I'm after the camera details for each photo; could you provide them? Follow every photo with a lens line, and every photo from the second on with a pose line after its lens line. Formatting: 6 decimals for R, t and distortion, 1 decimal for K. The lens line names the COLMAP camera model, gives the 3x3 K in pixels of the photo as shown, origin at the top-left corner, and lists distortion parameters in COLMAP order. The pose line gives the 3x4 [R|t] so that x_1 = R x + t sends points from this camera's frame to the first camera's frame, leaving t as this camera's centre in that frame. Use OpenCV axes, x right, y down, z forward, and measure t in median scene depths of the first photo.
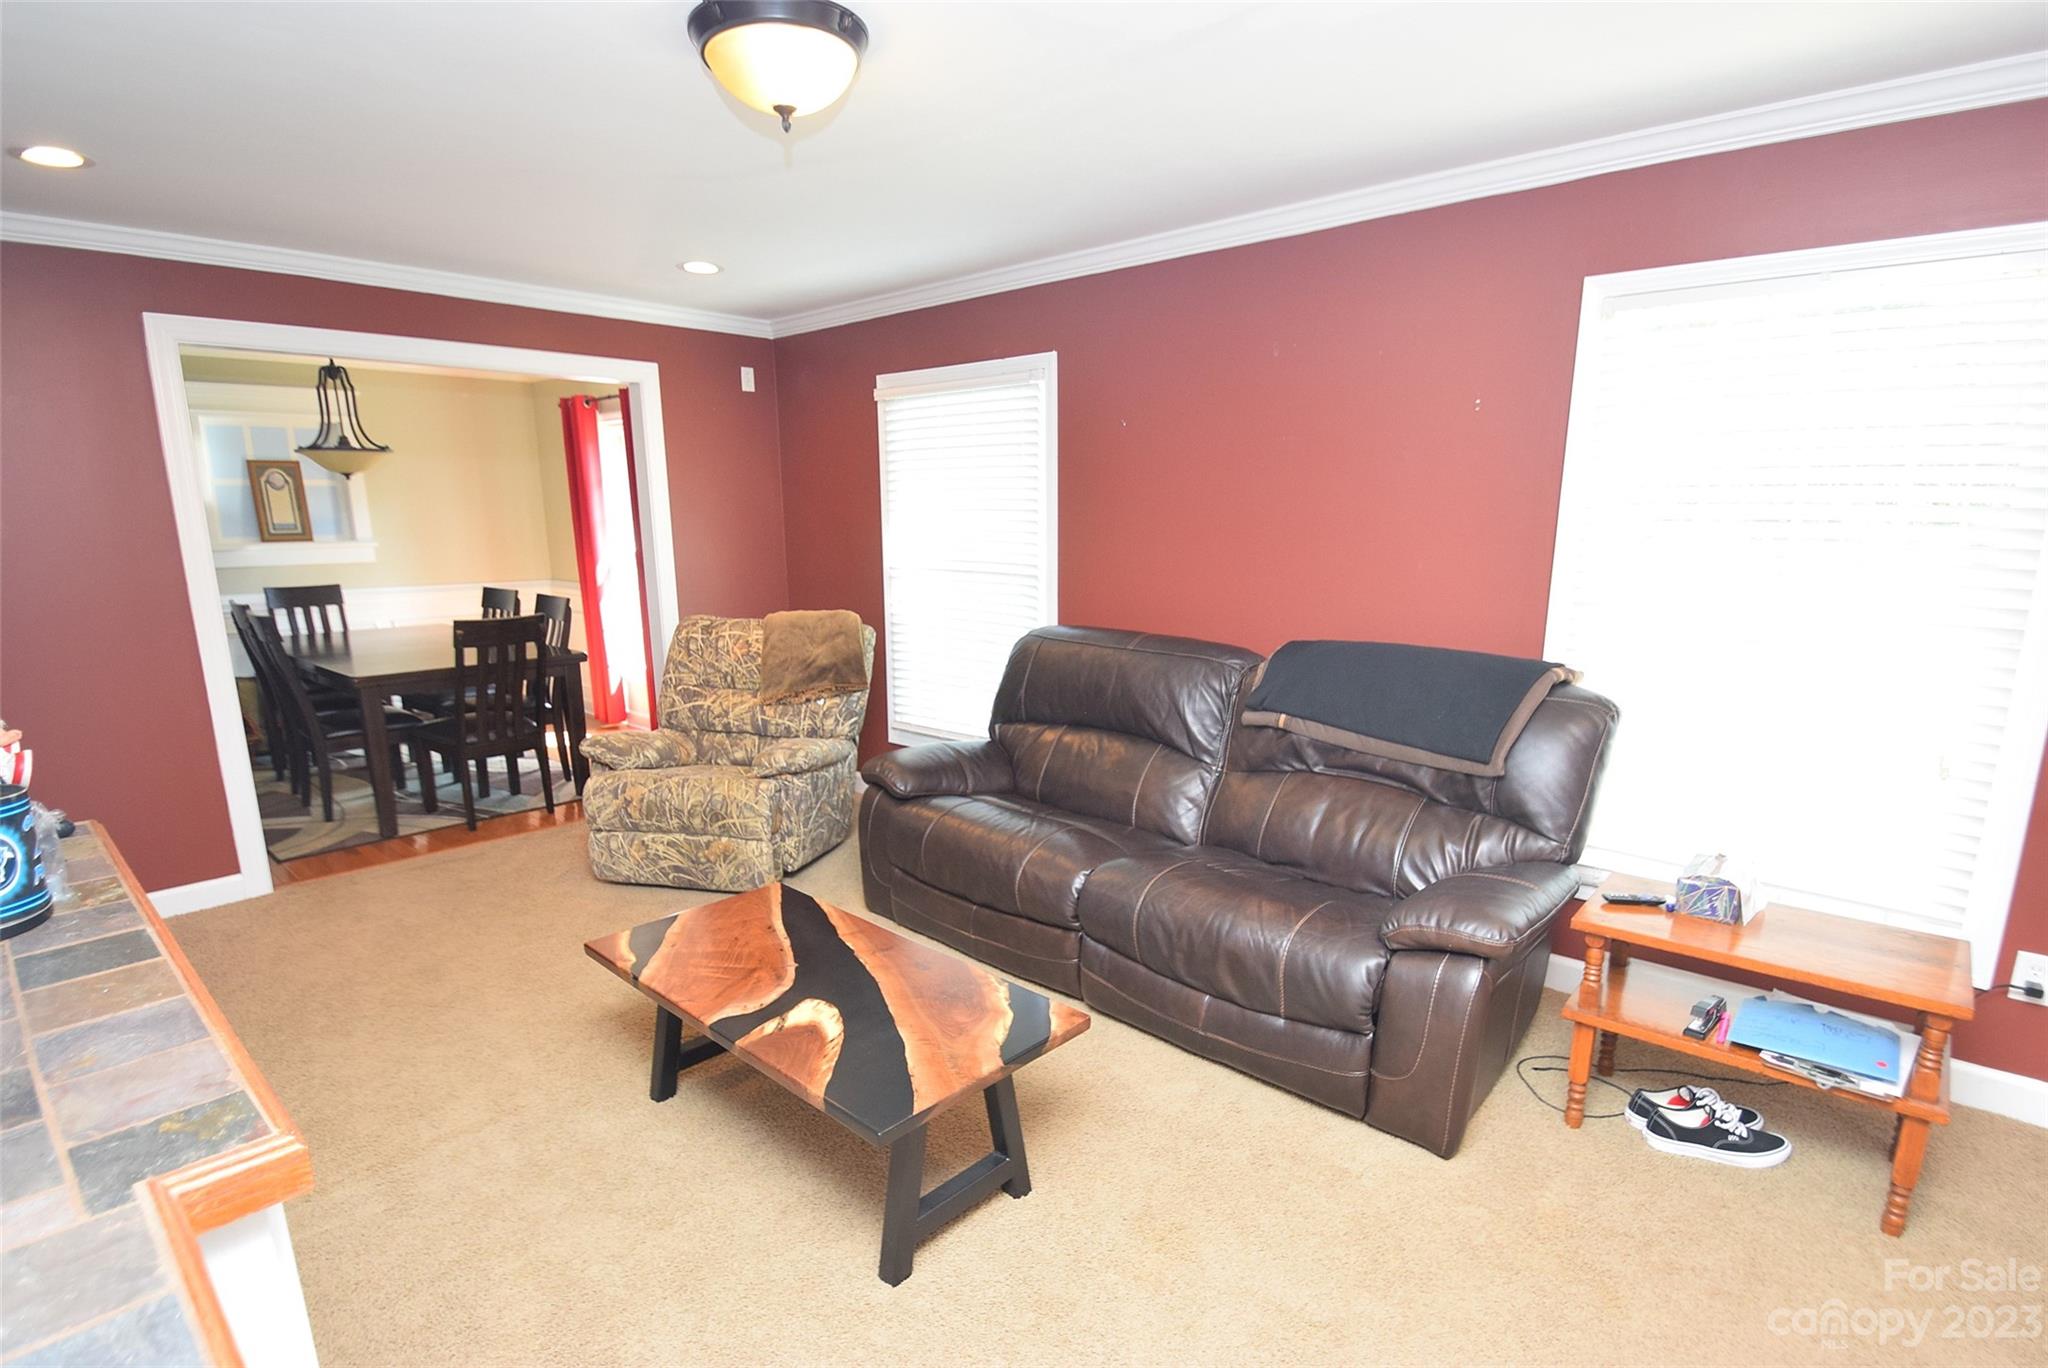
lens RADIAL K [[1033.8, 0, 1024.0], [0, 1033.8, 684.0], [0, 0, 1]] dist [-0.004131, -0.000649]
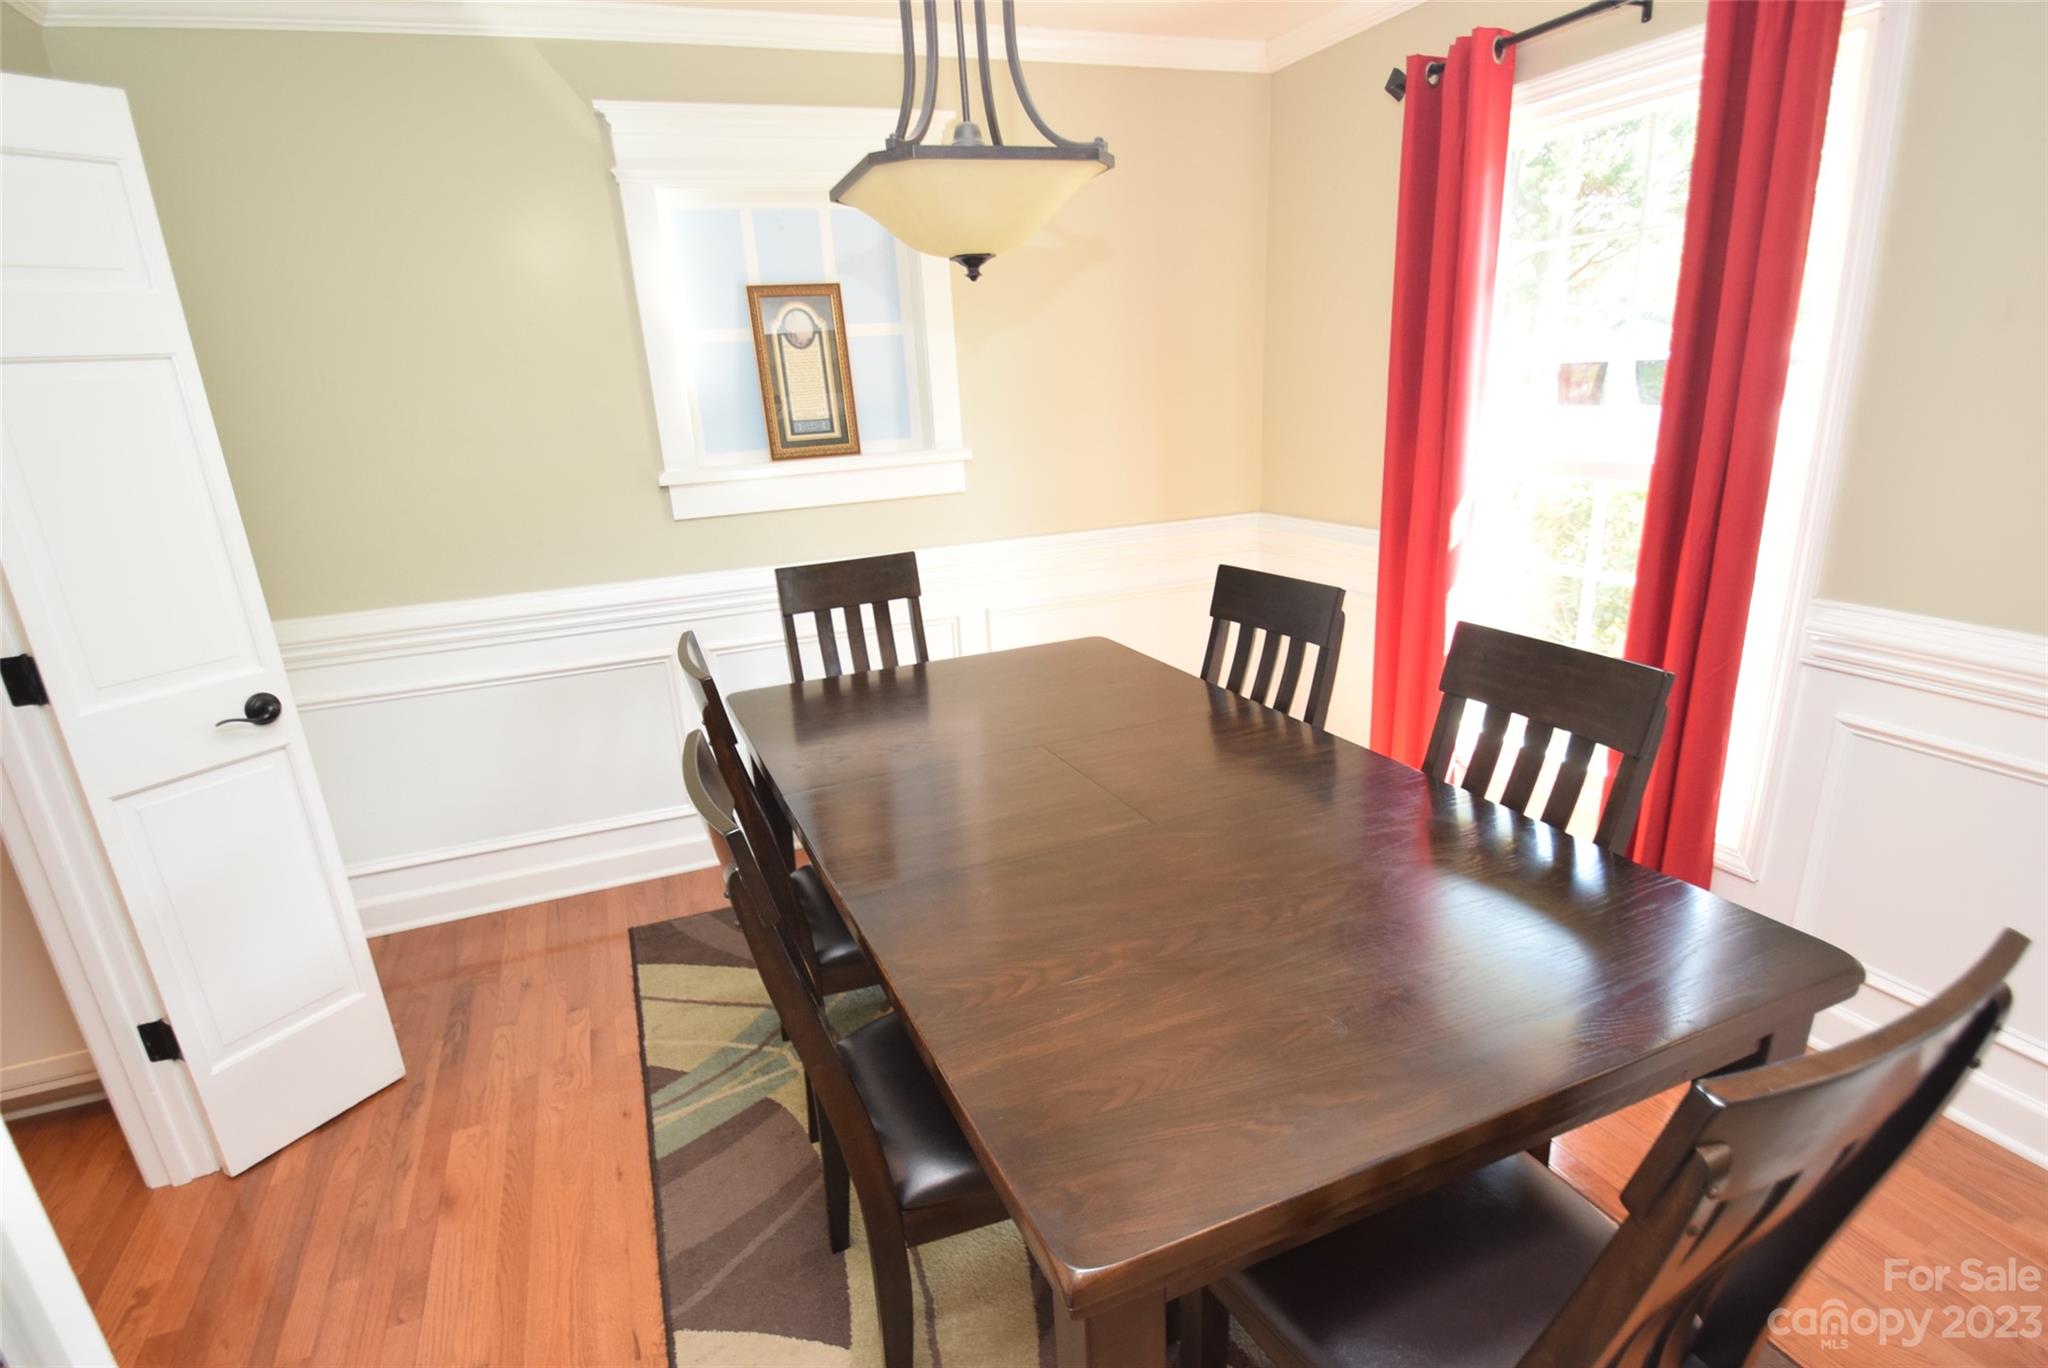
lens RADIAL K [[995.2, 0, 1024.0], [0, 995.2, 684.0], [0, 0, 1]] dist [-0.000736, -0.000009]
pose [[0.910630, 0.079240, -0.405554, -0.432368], [-0.018759, 0.988357, 0.150990, -0.105983], [0.412796, -0.129888, 0.901515, 0.611882]]
